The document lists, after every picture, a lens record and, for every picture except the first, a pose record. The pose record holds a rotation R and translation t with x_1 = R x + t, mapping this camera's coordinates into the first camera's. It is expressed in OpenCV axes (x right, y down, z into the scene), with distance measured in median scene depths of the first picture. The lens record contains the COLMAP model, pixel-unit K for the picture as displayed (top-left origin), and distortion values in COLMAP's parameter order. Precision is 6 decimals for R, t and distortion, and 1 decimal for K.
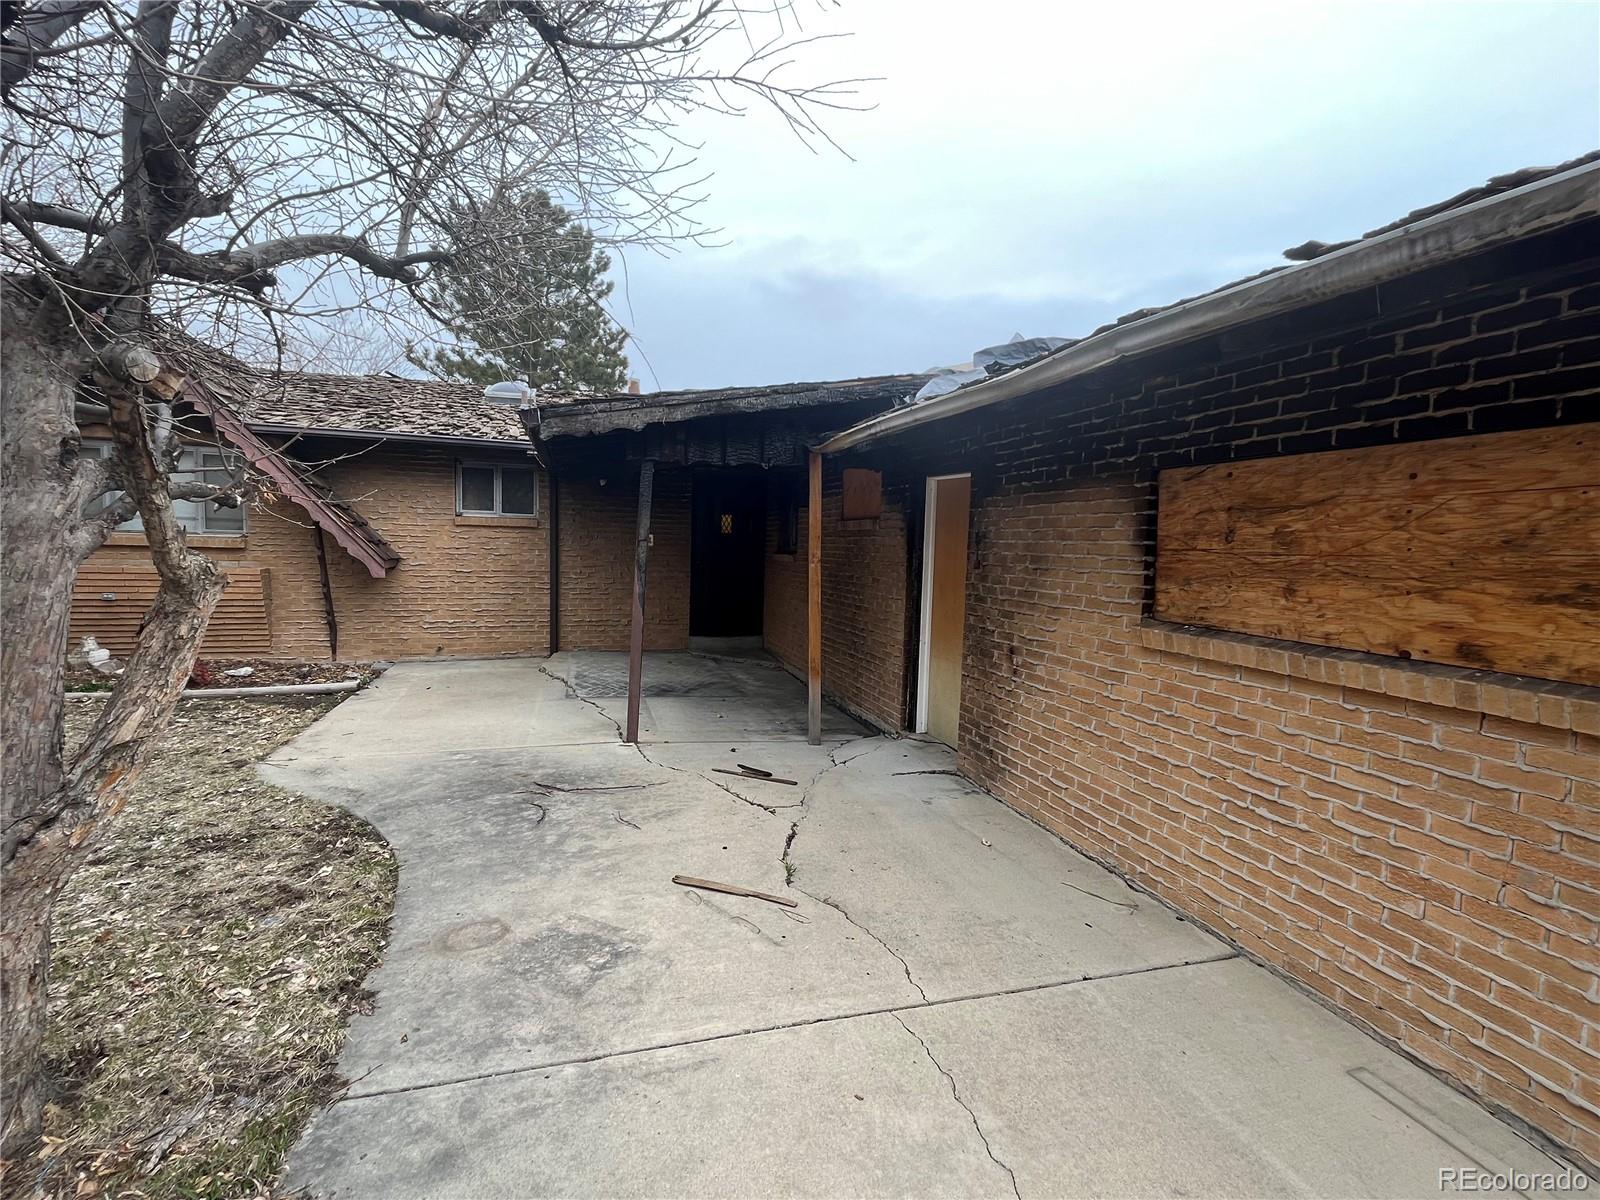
lens RADIAL K [[751.3, 0, 798.3], [0, 751.3, 590.4], [0, 0, 1]] dist [-0.006308, -0.000434]
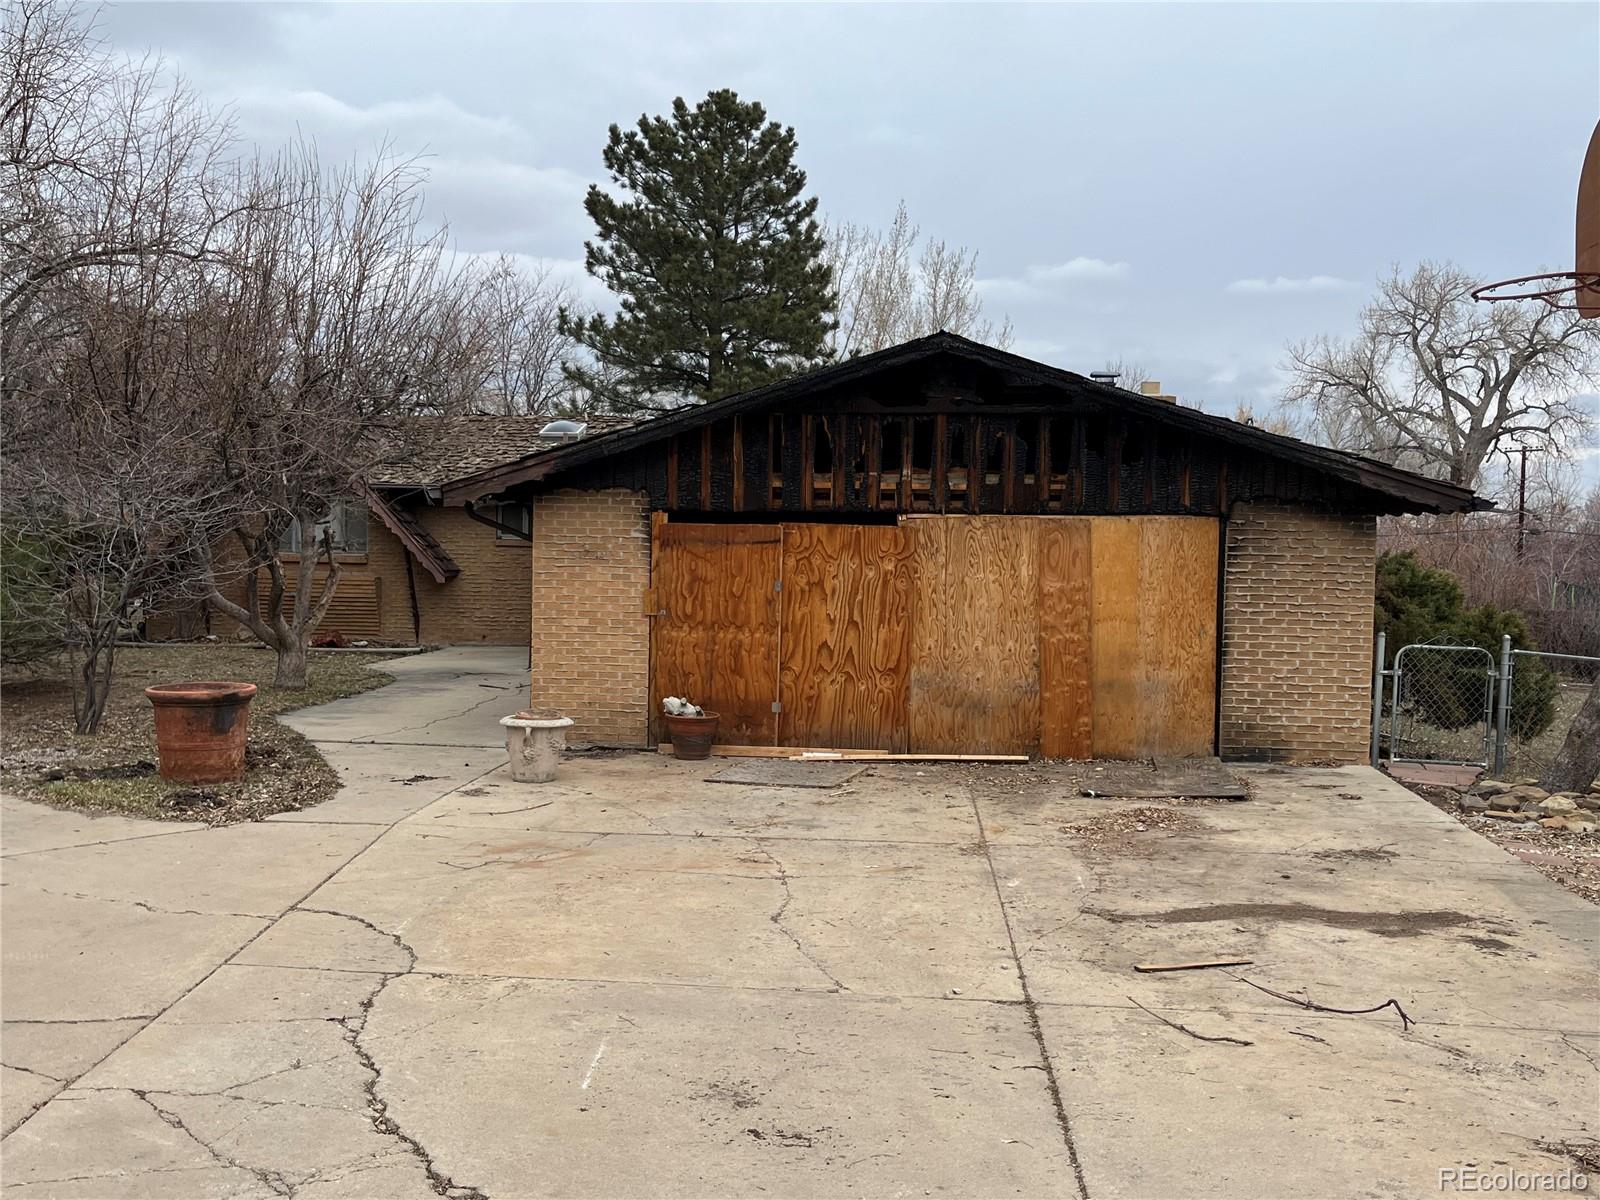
lens RADIAL K [[1582.5, 0, 800.2], [0, 1582.5, 602.8], [0, 0, 1]] dist [0.020376, 0.000000]
pose [[0.921083, 0.006913, -0.389305, 1.188804], [-0.018154, 0.999518, -0.025202, 0.079880], [0.388943, 0.030280, 0.920764, -1.448338]]
